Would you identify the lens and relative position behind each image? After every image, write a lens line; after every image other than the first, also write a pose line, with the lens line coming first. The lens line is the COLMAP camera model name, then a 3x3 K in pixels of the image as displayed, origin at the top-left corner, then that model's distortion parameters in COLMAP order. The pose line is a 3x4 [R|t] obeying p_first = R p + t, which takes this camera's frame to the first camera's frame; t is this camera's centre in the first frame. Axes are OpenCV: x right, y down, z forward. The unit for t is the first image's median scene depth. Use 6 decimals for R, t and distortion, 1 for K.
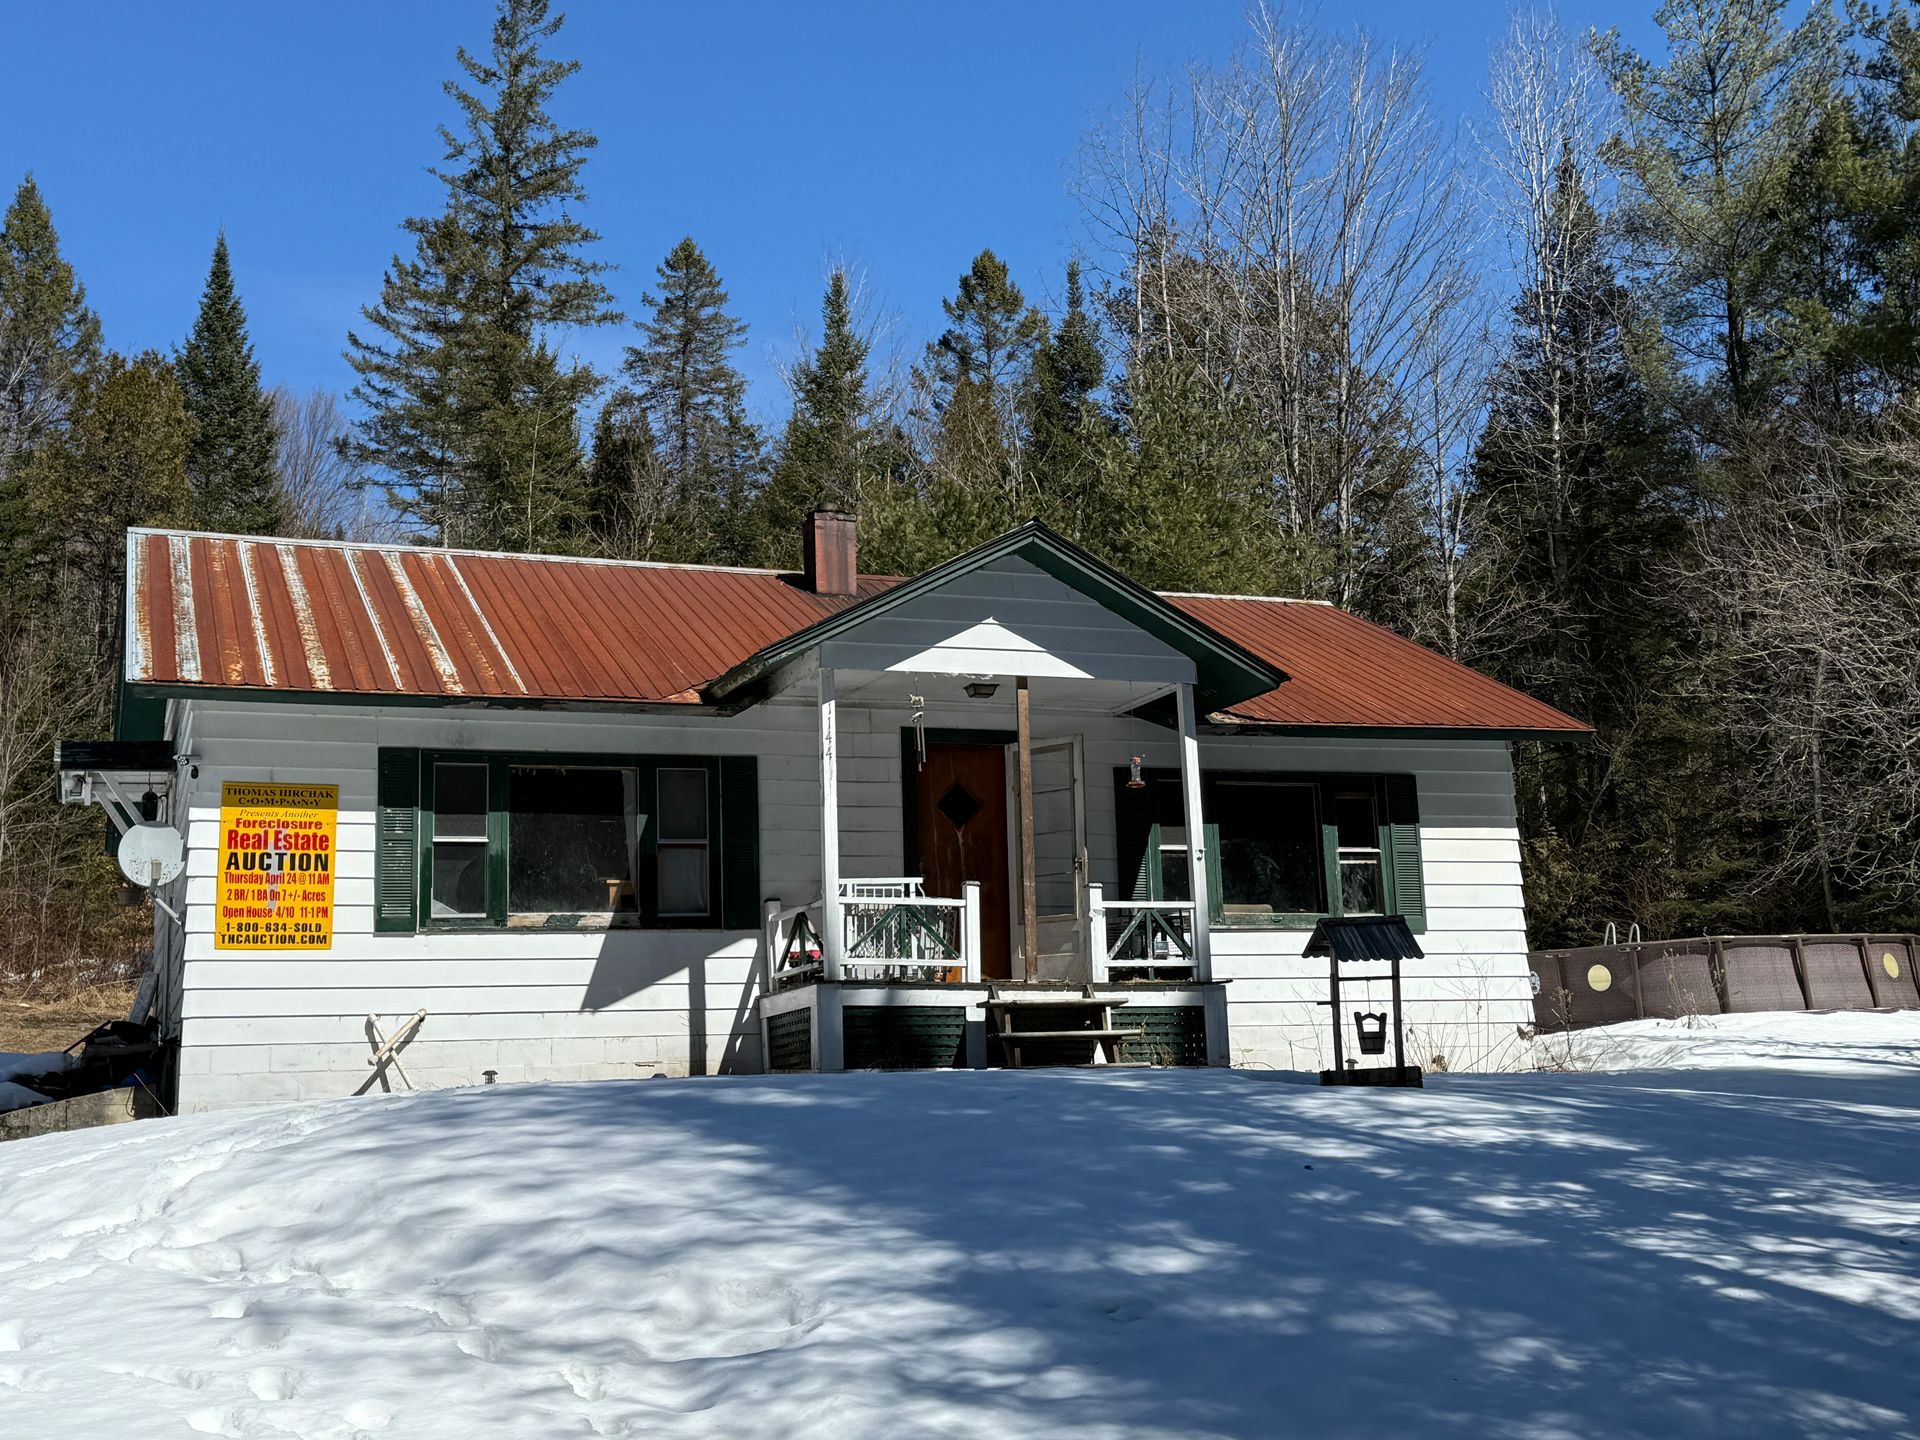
lens RADIAL K [[2238.3, 0, 934.7], [0, 2238.3, 723.4], [0, 0, 1]] dist [0.143746, -0.025933]
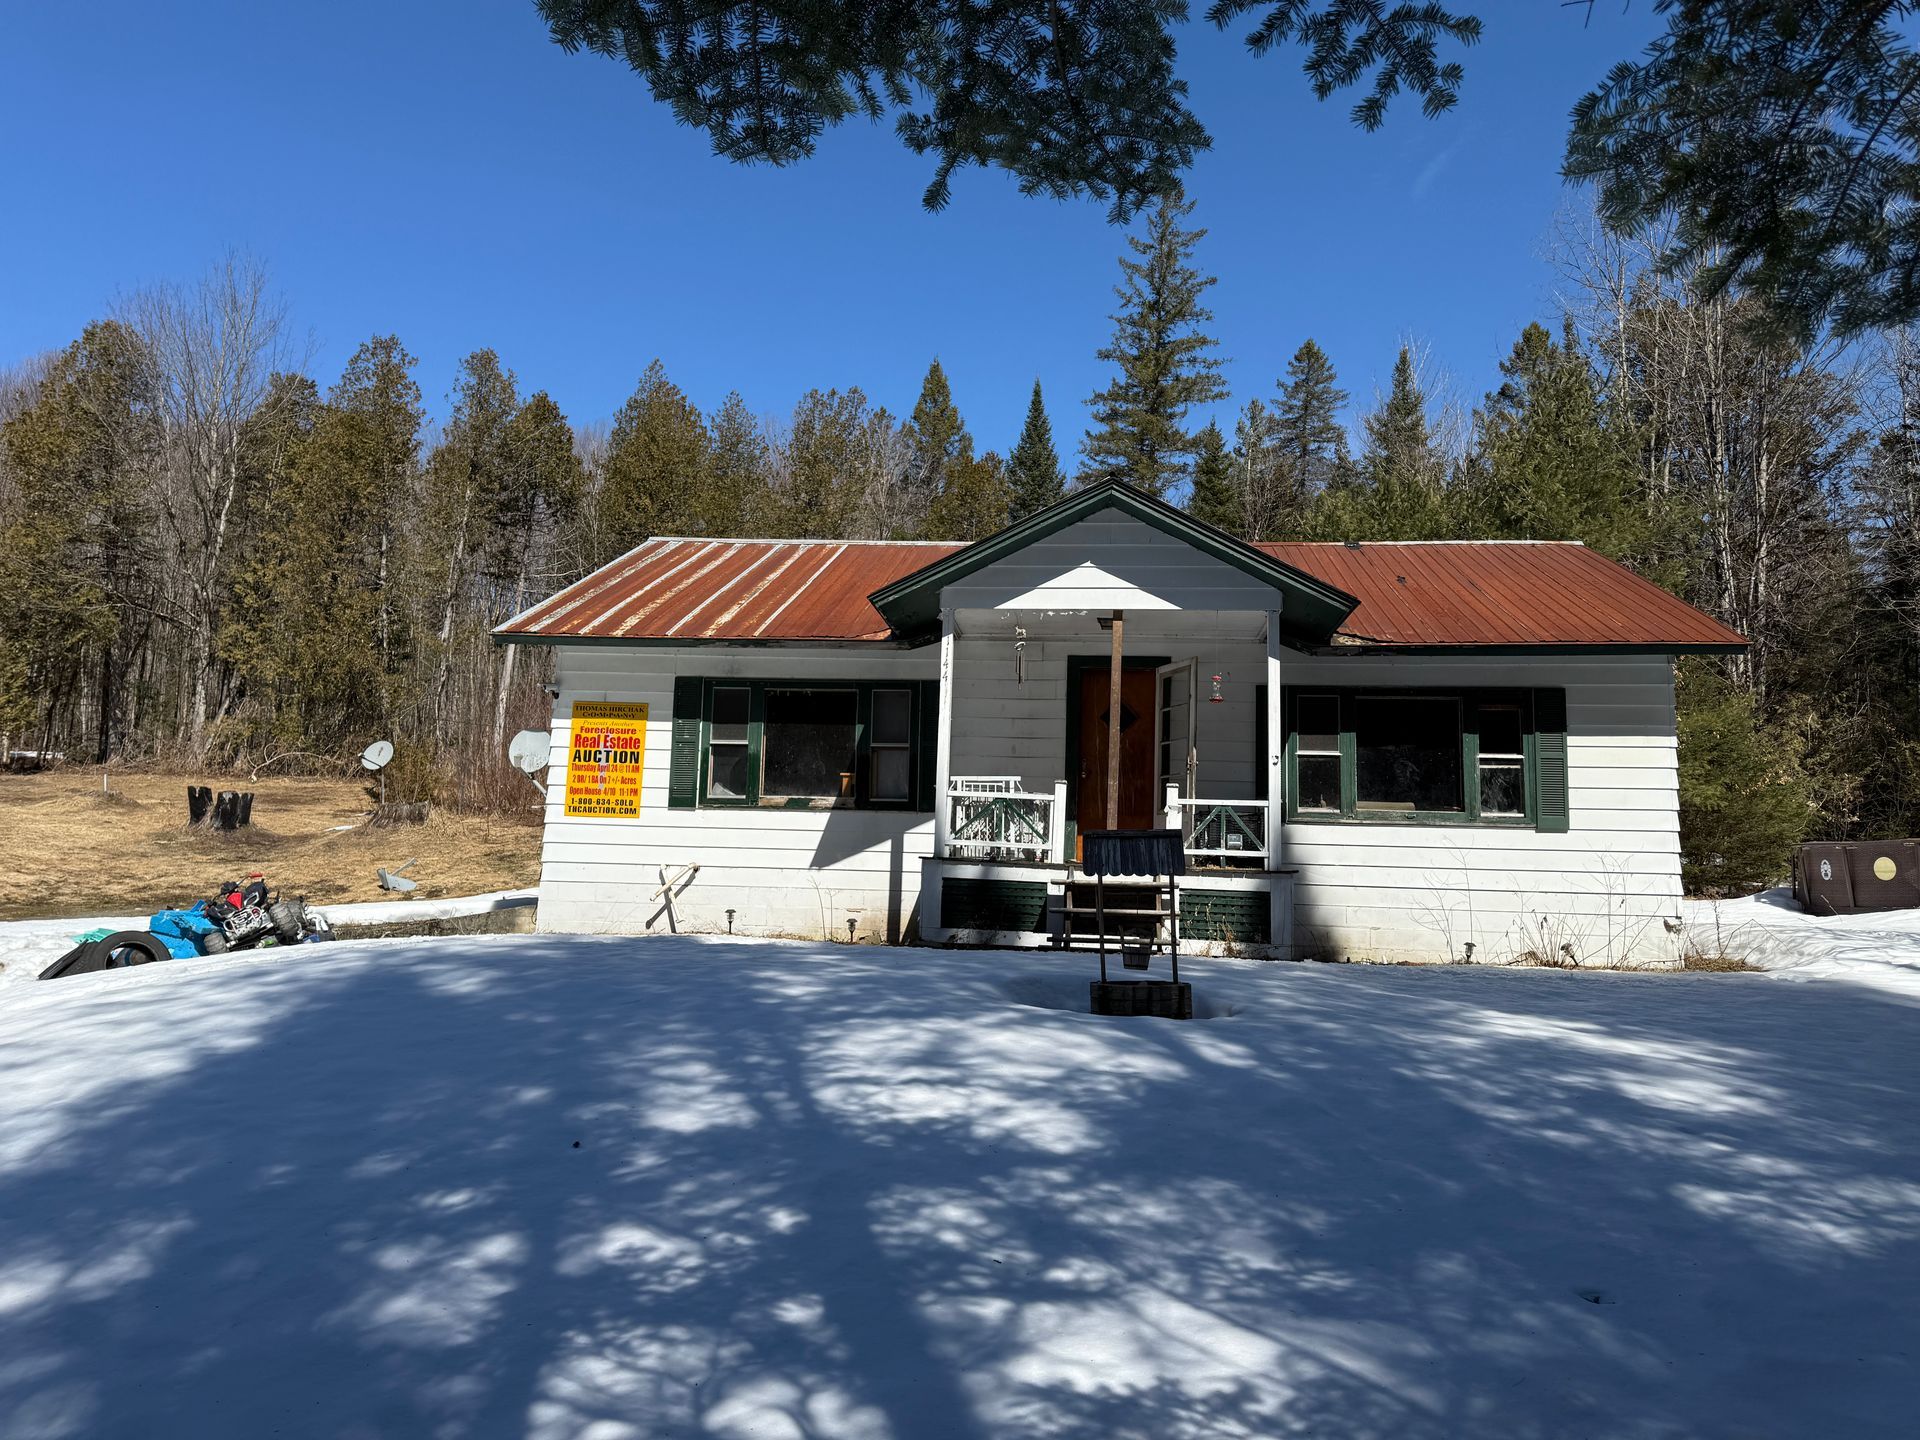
lens RADIAL K [[1312.5, 0, 953.9], [0, 1312.5, 730.4], [0, 0, 1]] dist [0.182113, -0.362168]
pose [[0.900517, 0.002959, -0.434811, 0.261943], [0.017661, 0.998903, 0.043373, 0.011075], [0.434463, -0.046737, 0.899476, 0.319291]]
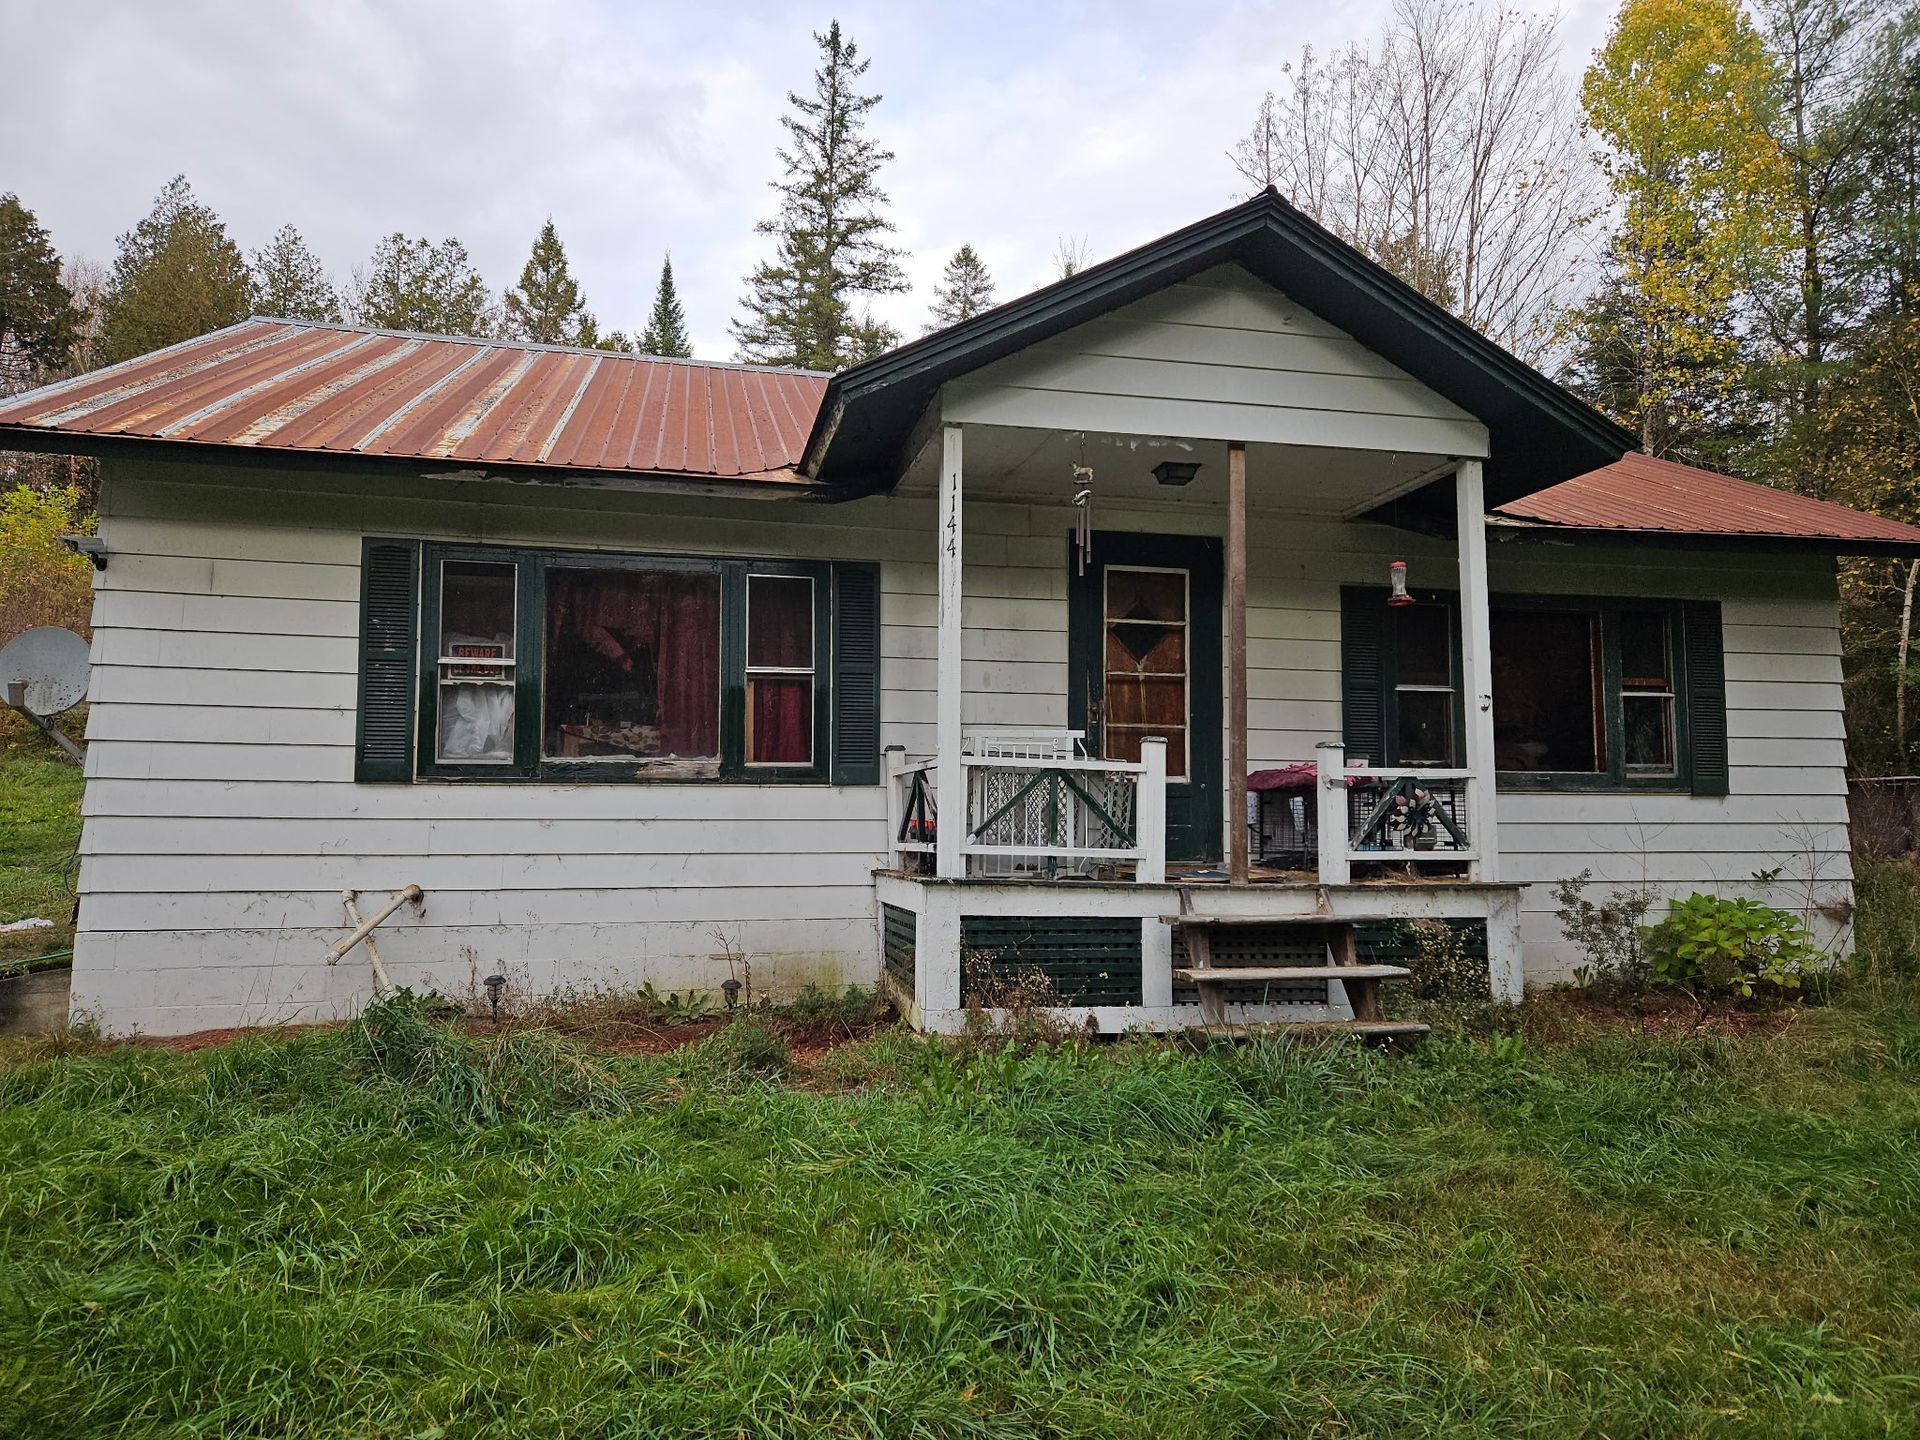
lens RADIAL K [[1301.3, 0, 970.3], [0, 1301.3, 725.3], [0, 0, 1]] dist [0.055290, -0.037384]
pose [[0.992209, 0.023570, -0.122335, 0.008525], [-0.011361, 0.994968, 0.099552, 0.026587], [0.124065, -0.097387, 0.987483, 0.569592]]
